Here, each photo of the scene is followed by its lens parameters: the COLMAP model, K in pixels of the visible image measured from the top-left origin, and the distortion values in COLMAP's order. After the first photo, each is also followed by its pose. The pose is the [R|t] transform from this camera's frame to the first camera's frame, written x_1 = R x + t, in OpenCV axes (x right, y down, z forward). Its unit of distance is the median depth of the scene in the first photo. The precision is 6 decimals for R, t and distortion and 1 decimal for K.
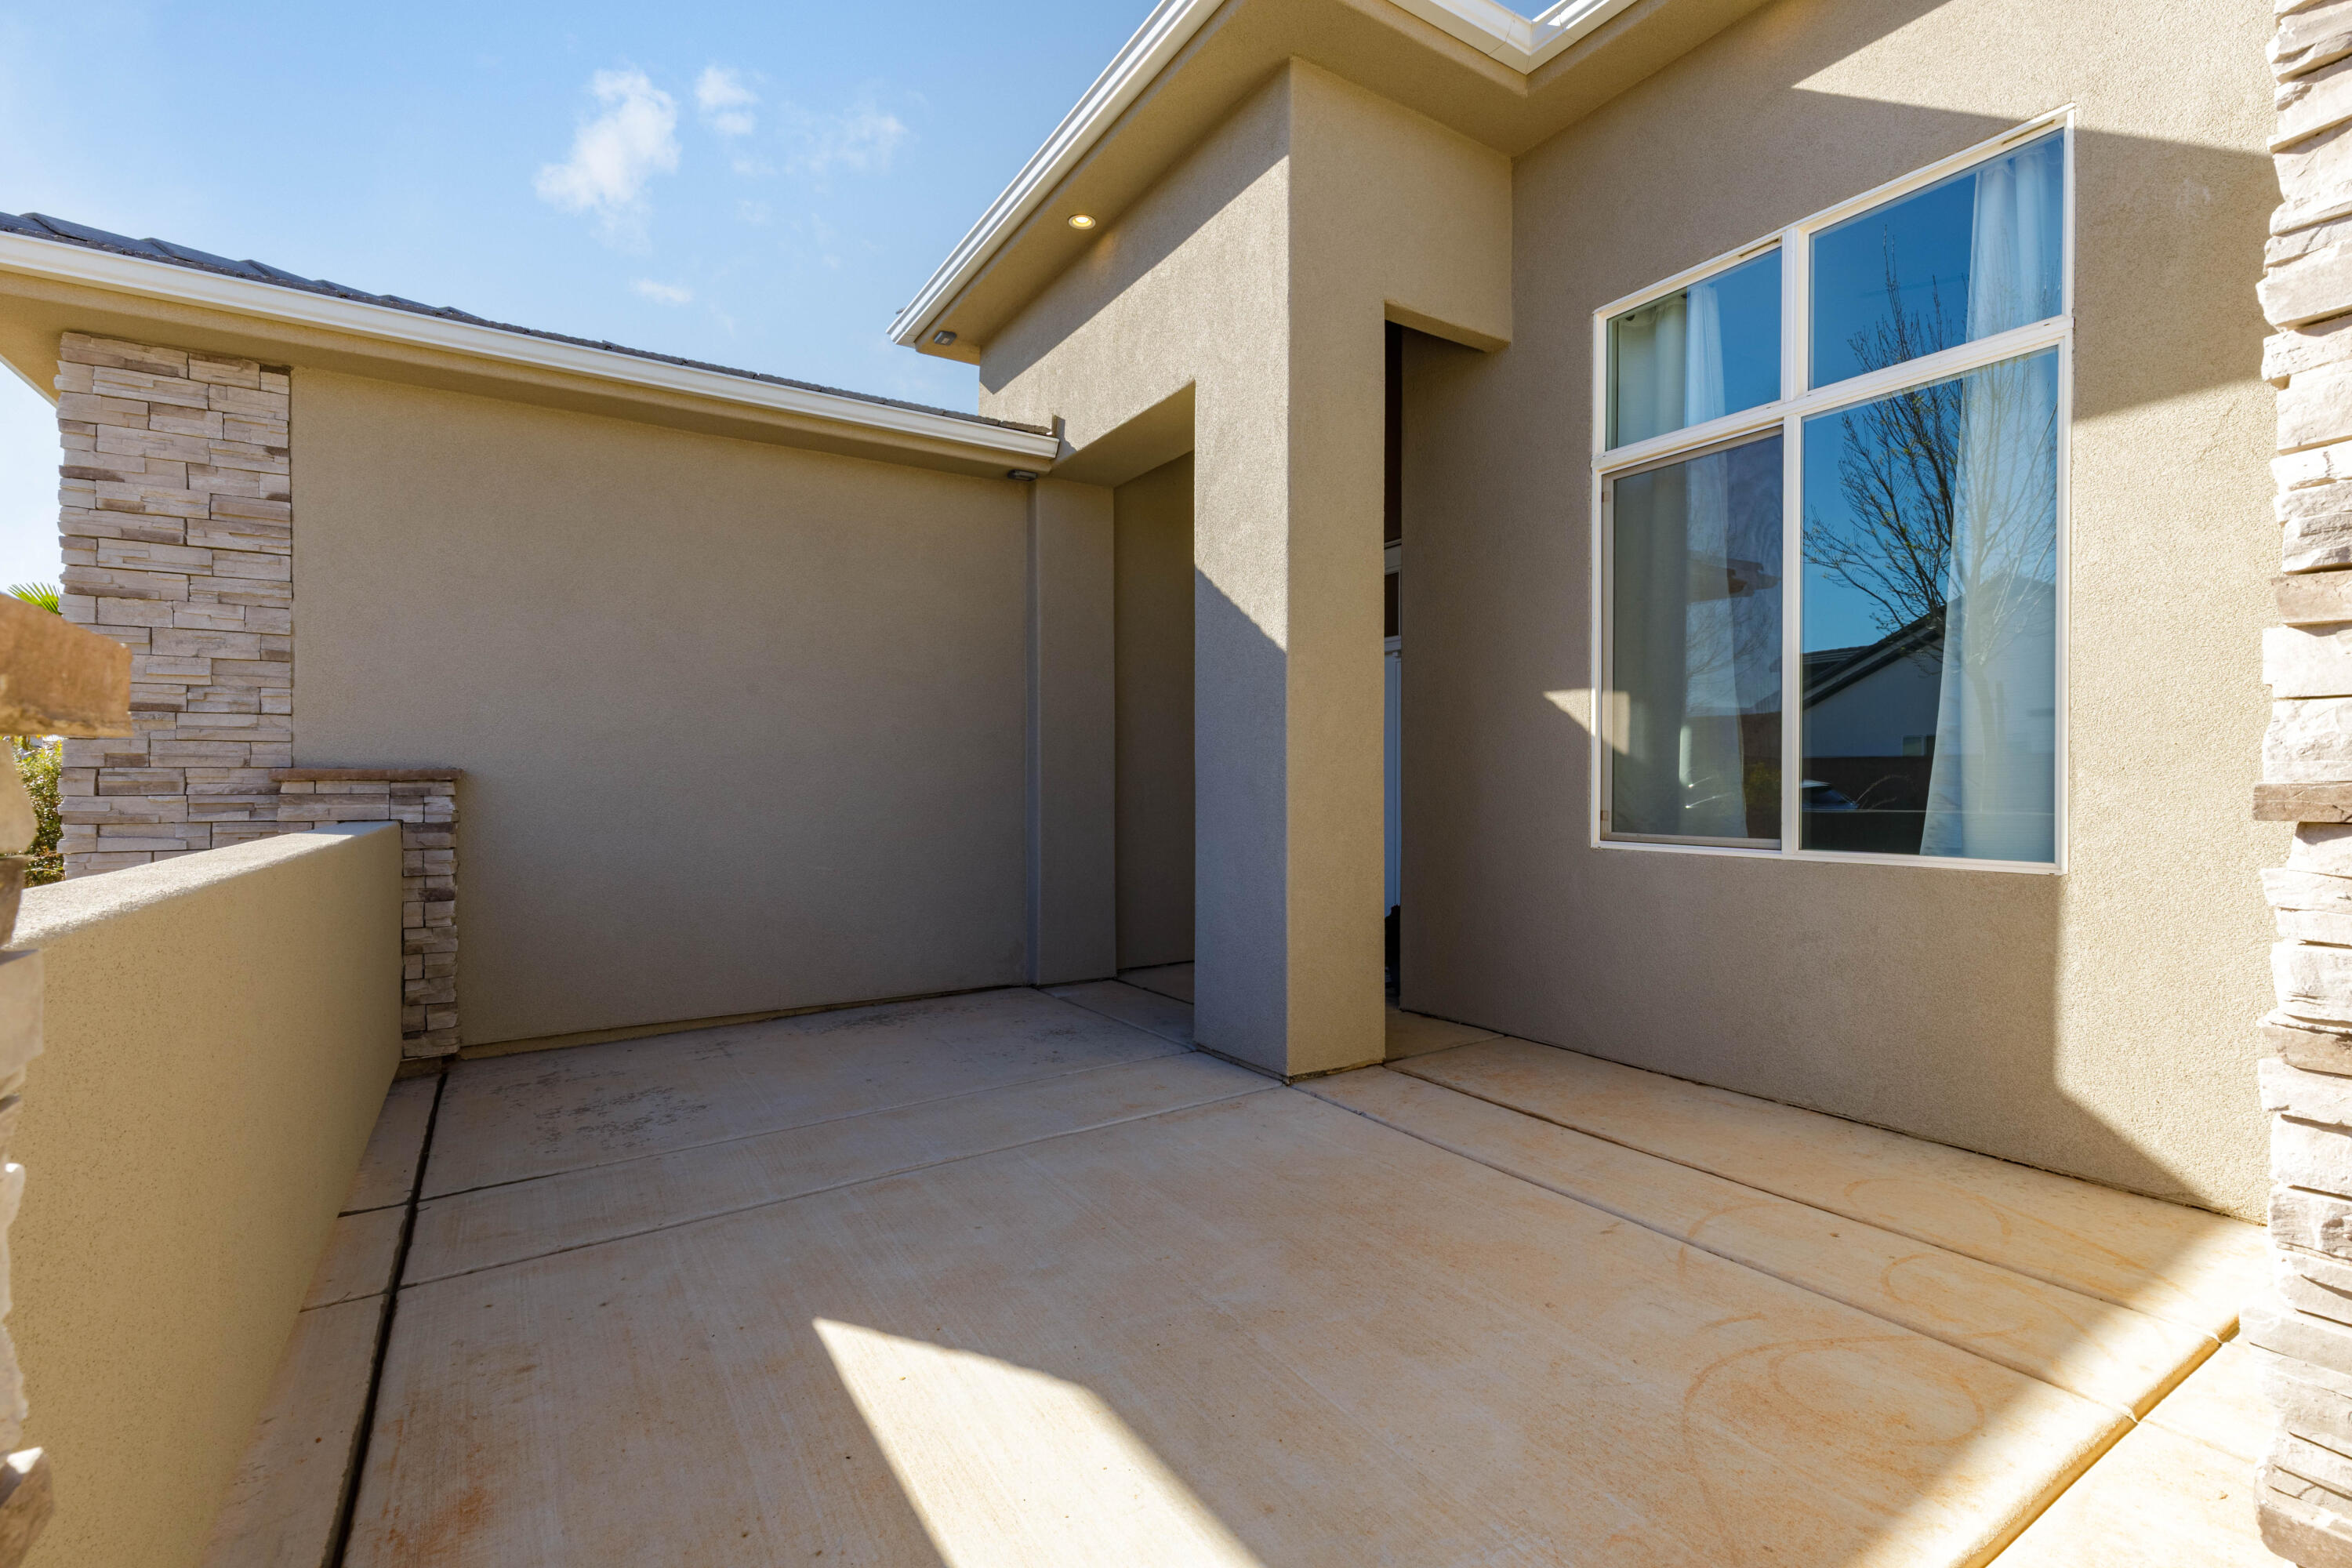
lens RADIAL K [[1055.4, 0, 1176.0], [0, 1055.4, 784.0], [0, 0, 1]] dist [0.002578, 0.000354]
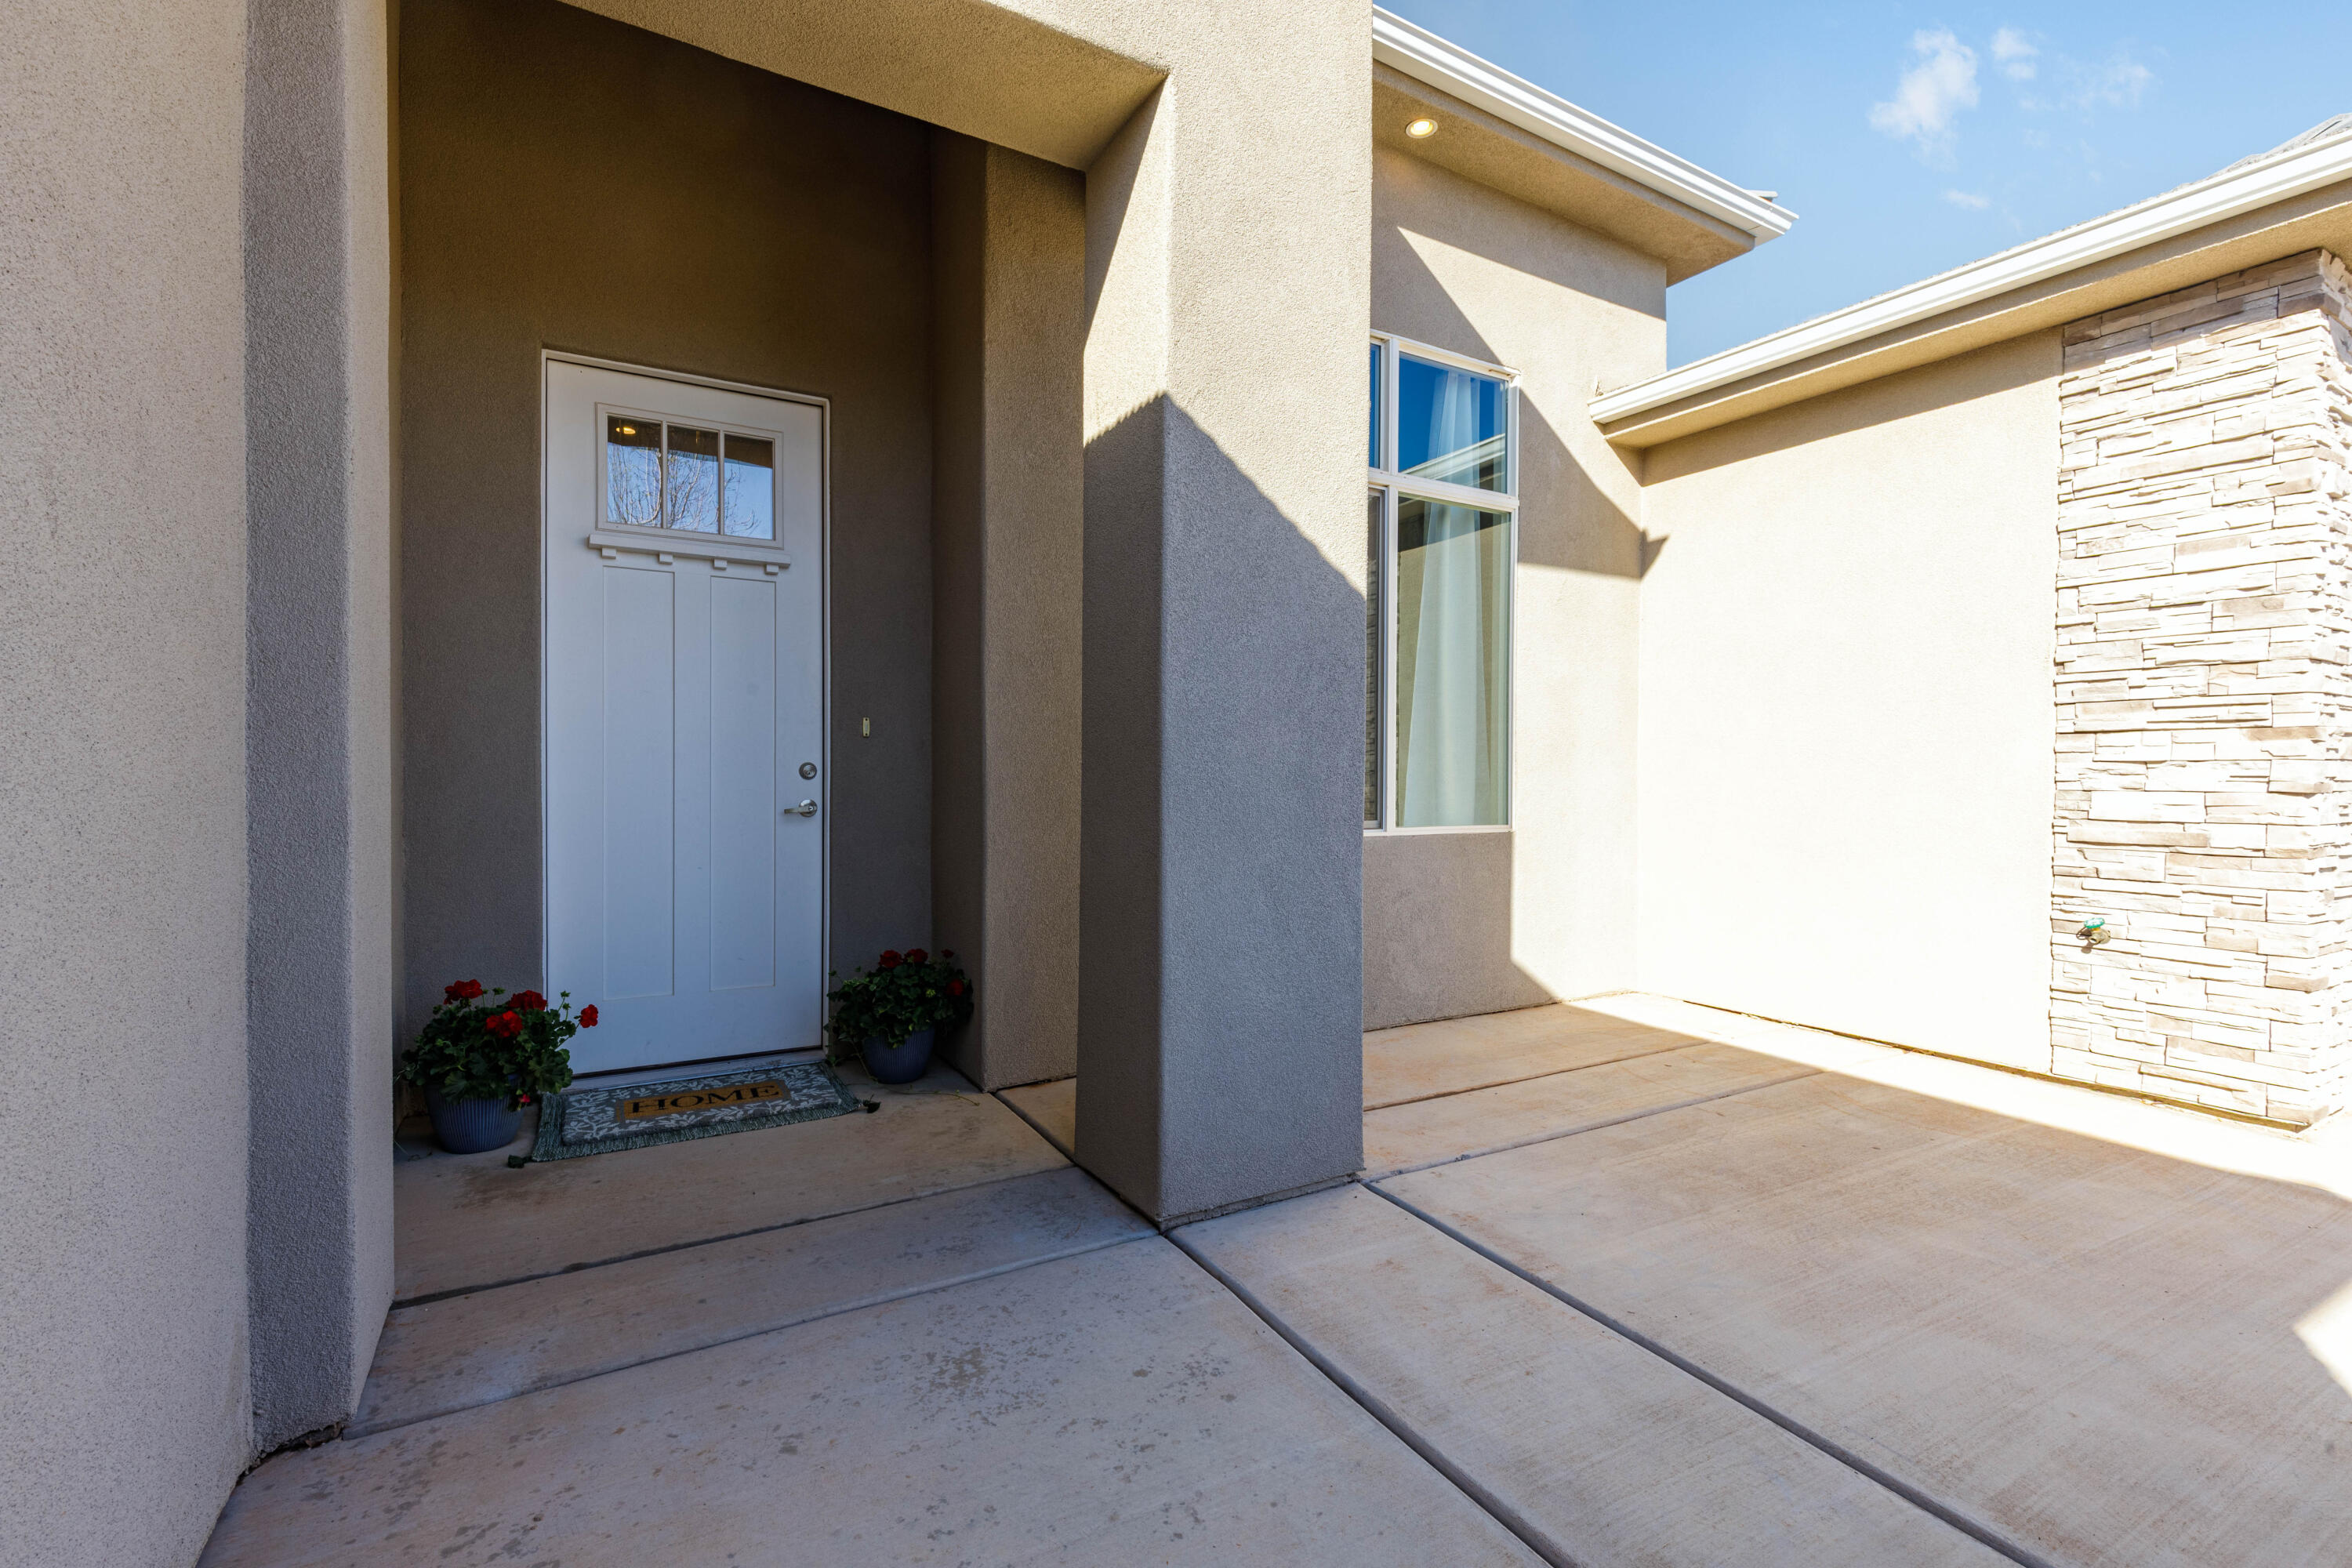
lens RADIAL K [[1055.4, 0, 1176.0], [0, 1055.4, 784.0], [0, 0, 1]] dist [0.002578, 0.000354]
pose [[0.032472, -0.010058, 0.999422, -0.708294], [-0.011804, 0.999876, 0.010446, -0.001099], [-0.999403, -0.012136, 0.032349, 1.230598]]
